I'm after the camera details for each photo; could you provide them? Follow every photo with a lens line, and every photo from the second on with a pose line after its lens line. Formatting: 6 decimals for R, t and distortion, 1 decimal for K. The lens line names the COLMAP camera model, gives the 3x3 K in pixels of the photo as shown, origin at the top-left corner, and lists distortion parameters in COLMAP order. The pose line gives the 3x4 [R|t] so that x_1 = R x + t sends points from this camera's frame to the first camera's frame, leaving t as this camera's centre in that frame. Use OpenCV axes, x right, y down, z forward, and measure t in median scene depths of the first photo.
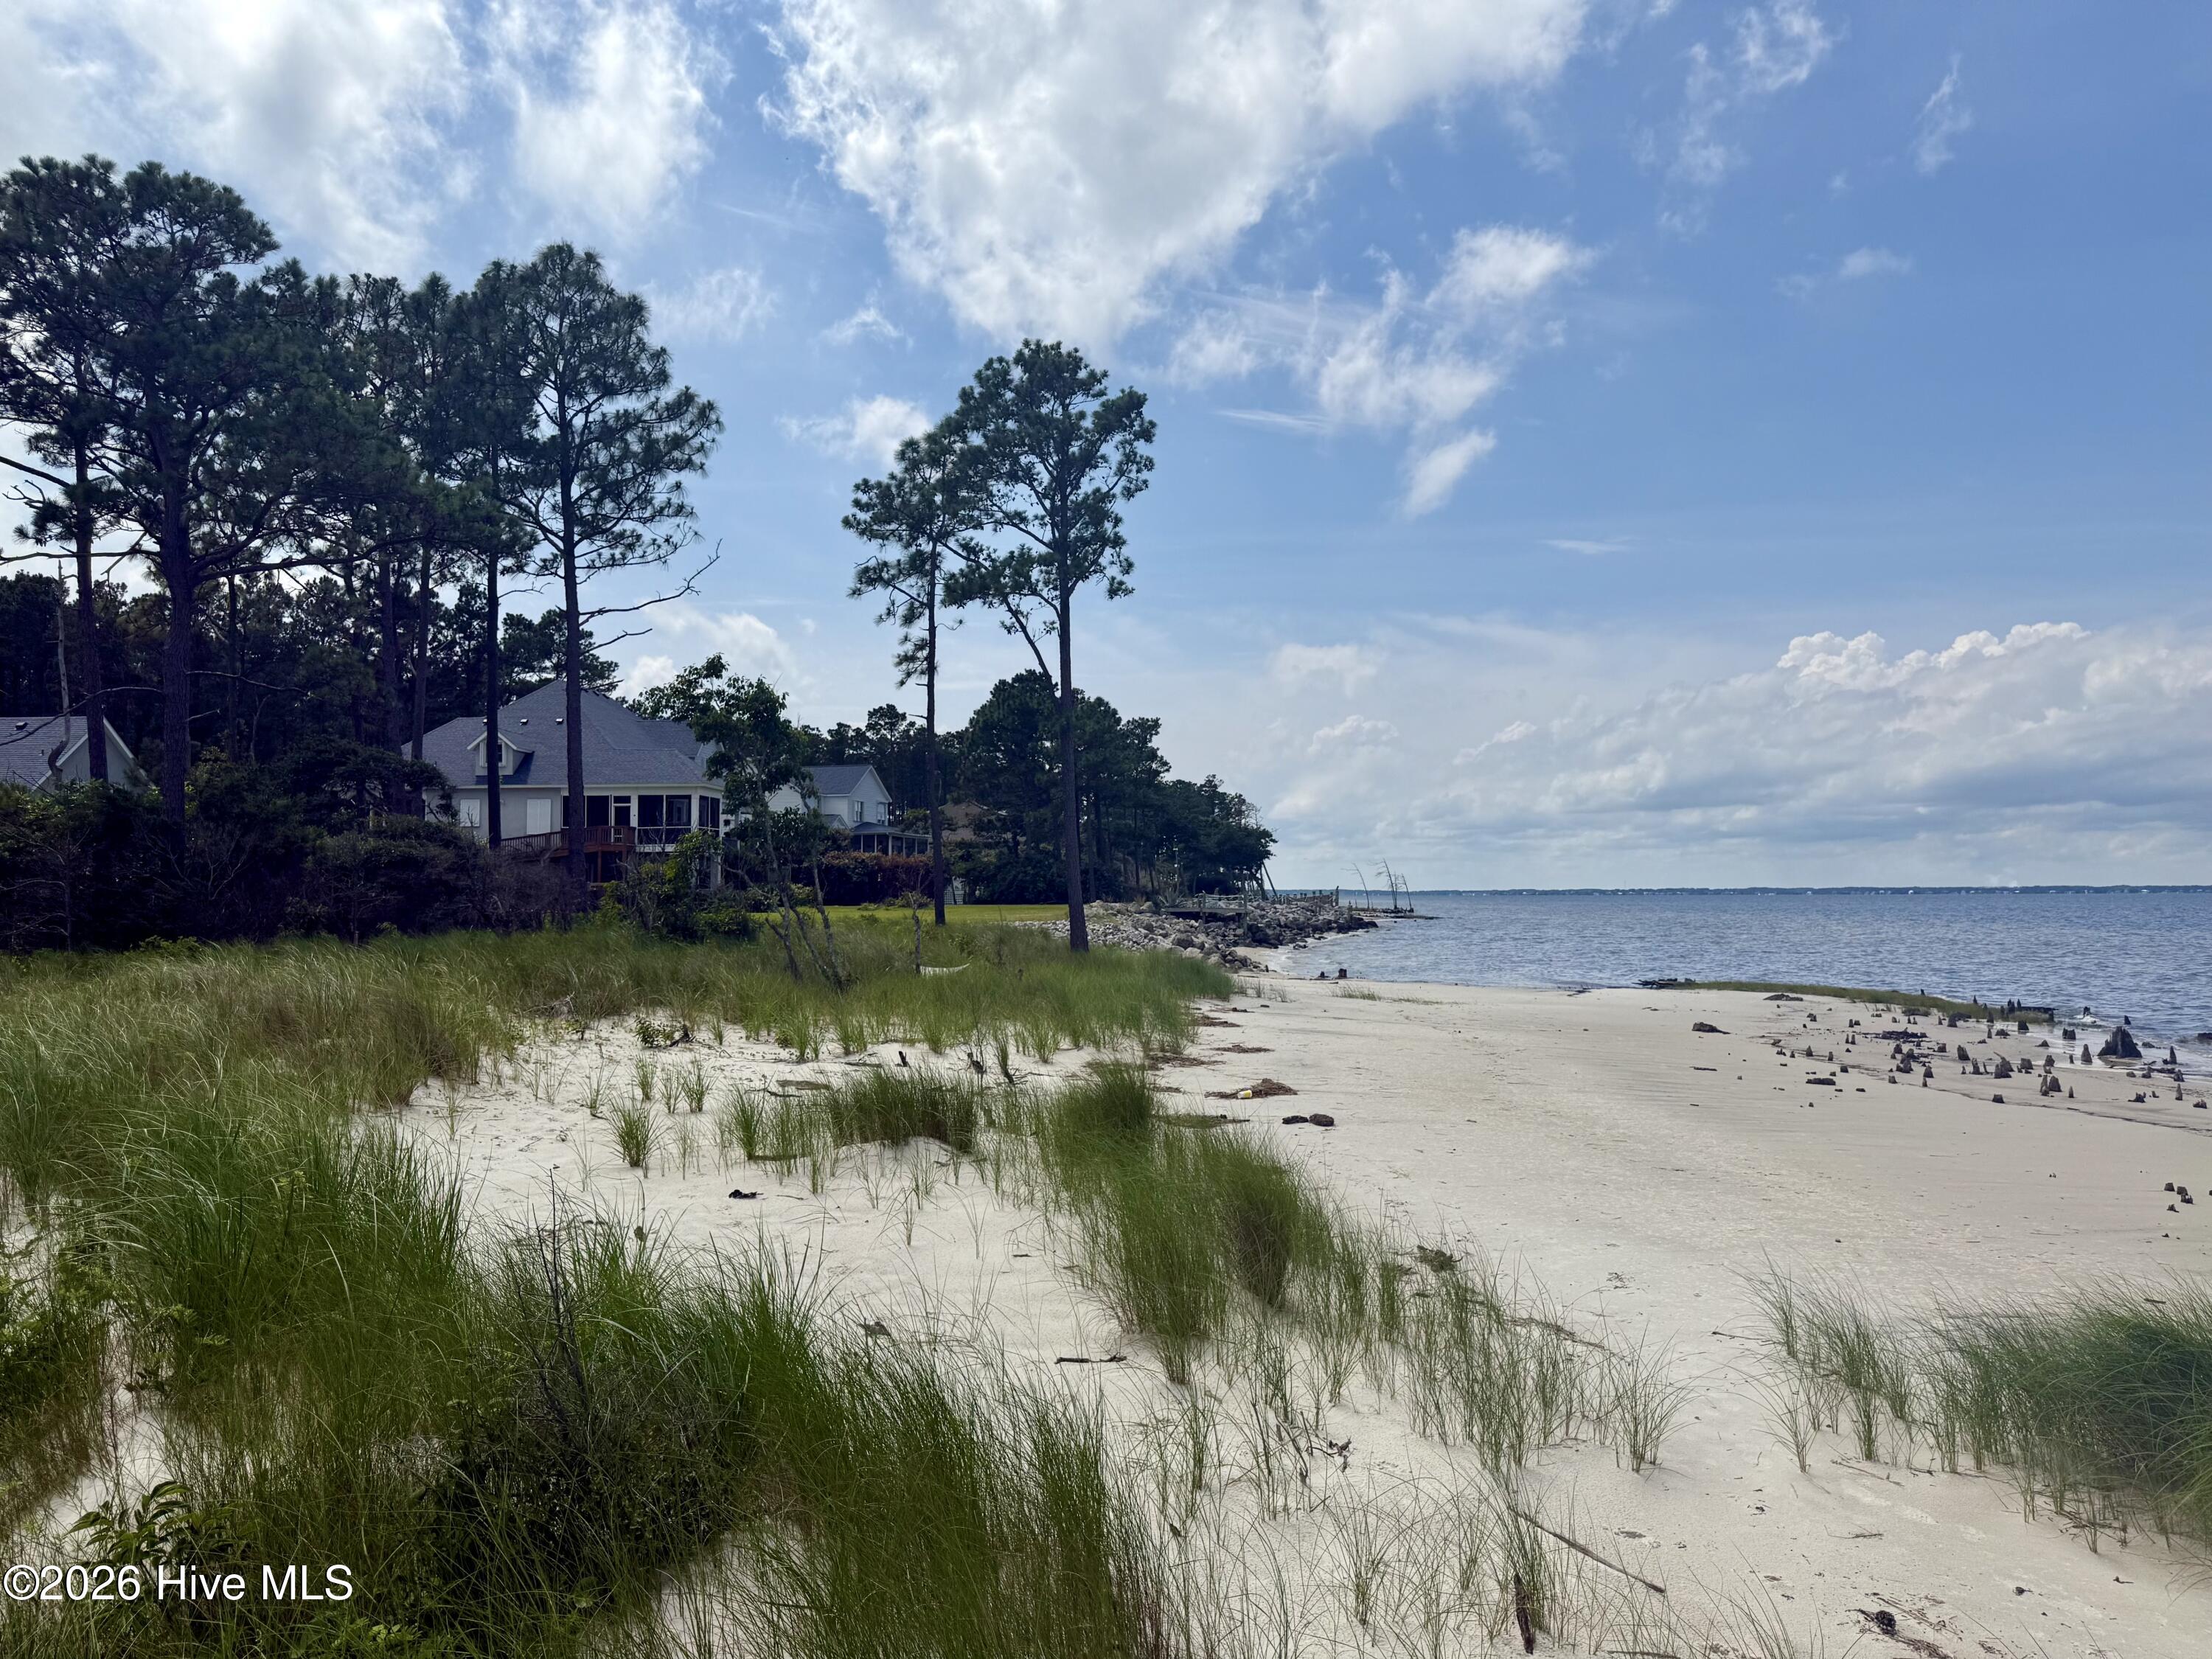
lens RADIAL K [[1549.1, 0, 1106.0], [0, 1549.1, 829.5], [0, 0, 1]] dist [0.067815, -0.093921]
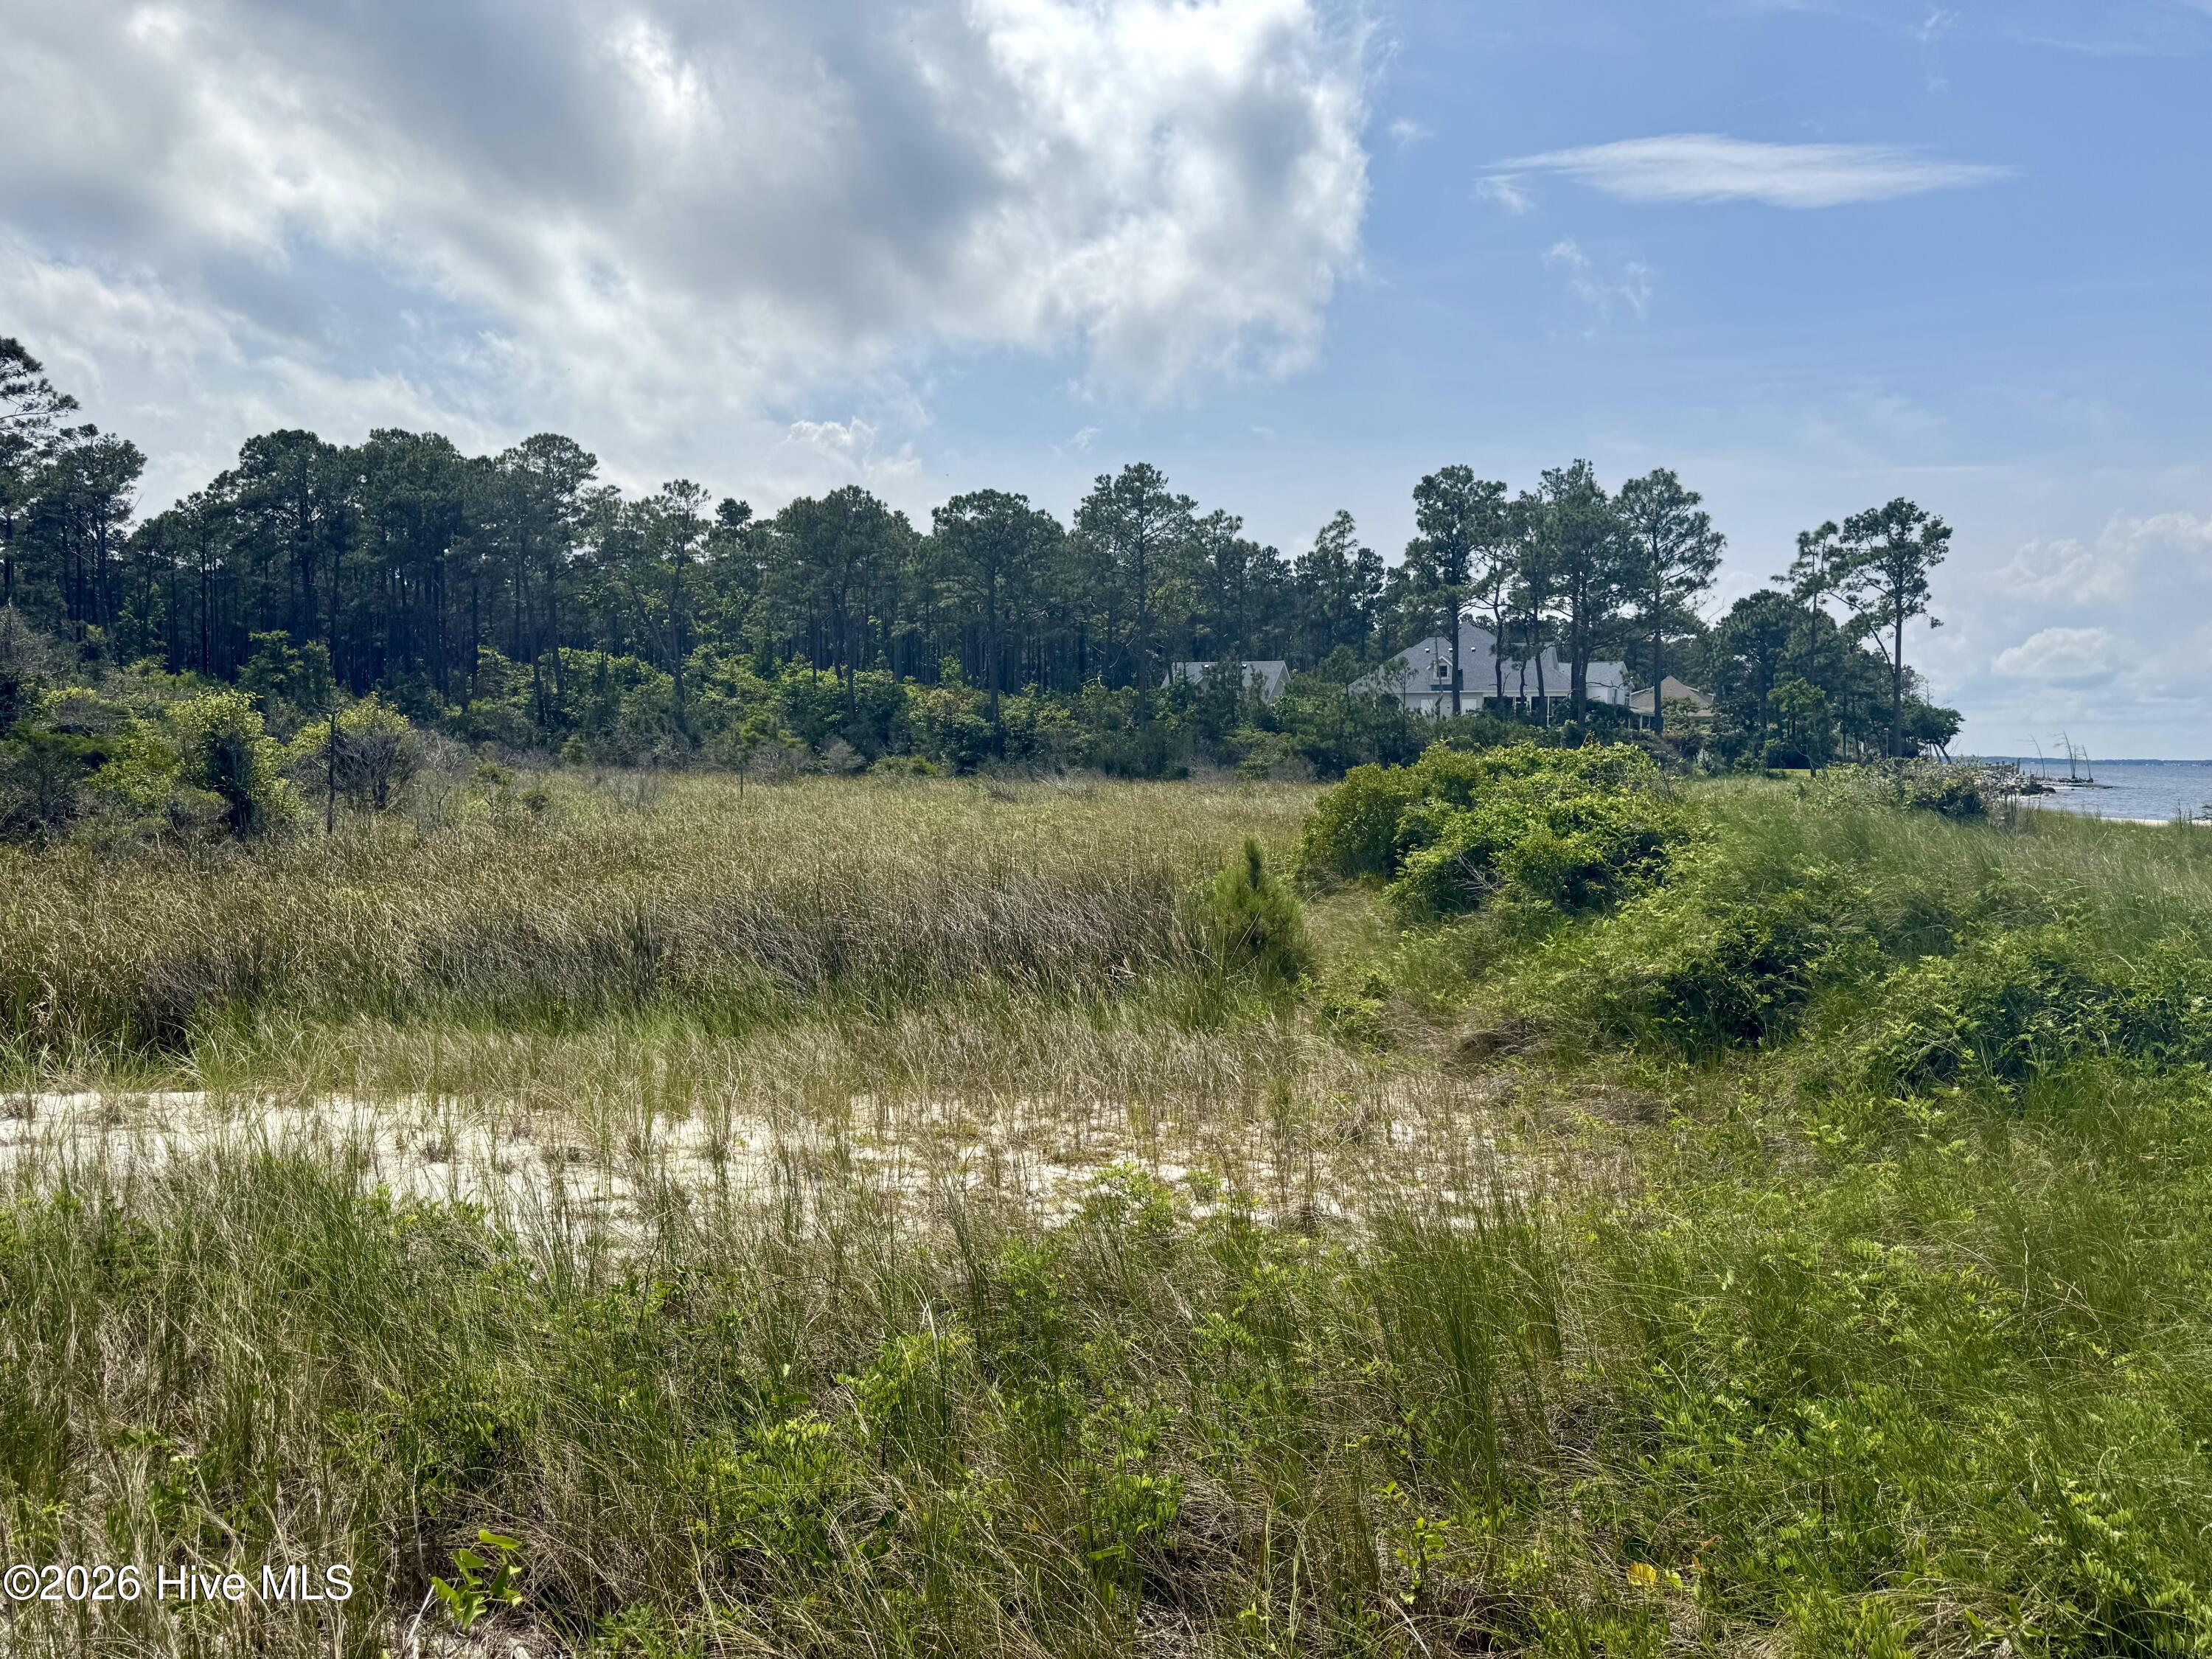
lens RADIAL K [[1548.3, 0, 1062.9], [0, 1548.3, 870.0], [0, 0, 1]] dist [-0.003491, -0.039790]
pose [[0.921643, 0.039225, -0.386050, -0.311990], [0.005638, 0.993419, 0.114397, -0.076328], [0.387997, -0.107610, 0.915357, -1.692744]]
